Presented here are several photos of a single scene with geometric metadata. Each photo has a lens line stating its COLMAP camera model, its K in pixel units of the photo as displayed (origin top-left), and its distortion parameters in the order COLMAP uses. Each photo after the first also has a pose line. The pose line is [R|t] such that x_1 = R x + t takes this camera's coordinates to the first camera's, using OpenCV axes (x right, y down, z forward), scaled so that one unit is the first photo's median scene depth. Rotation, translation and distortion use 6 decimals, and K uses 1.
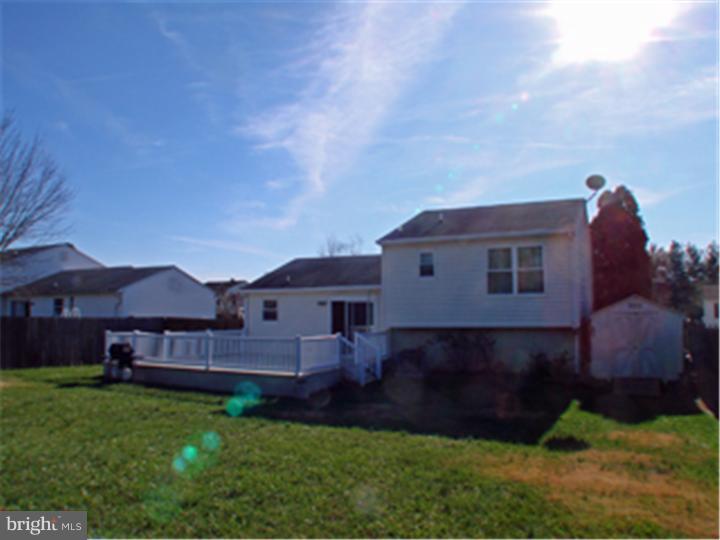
lens RADIAL K [[558.6, 0, 360.3], [0, 558.6, 270.7], [0, 0, 1]] dist [-0.145846, 0.009289]
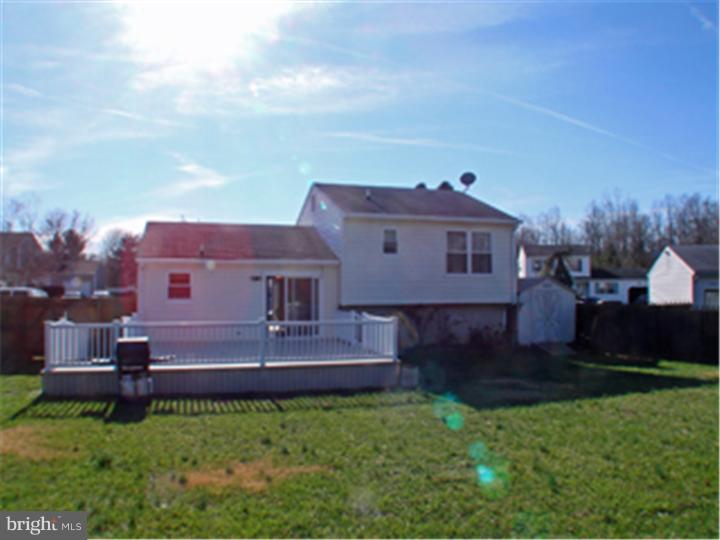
lens RADIAL K [[558.6, 0, 360.3], [0, 558.6, 270.7], [0, 0, 1]] dist [-0.145846, 0.009289]
pose [[0.748096, 0.021105, 0.663255, -0.588611], [-0.055406, 0.997991, 0.030737, 0.013013], [-0.661274, -0.059742, 0.747762, 0.290582]]
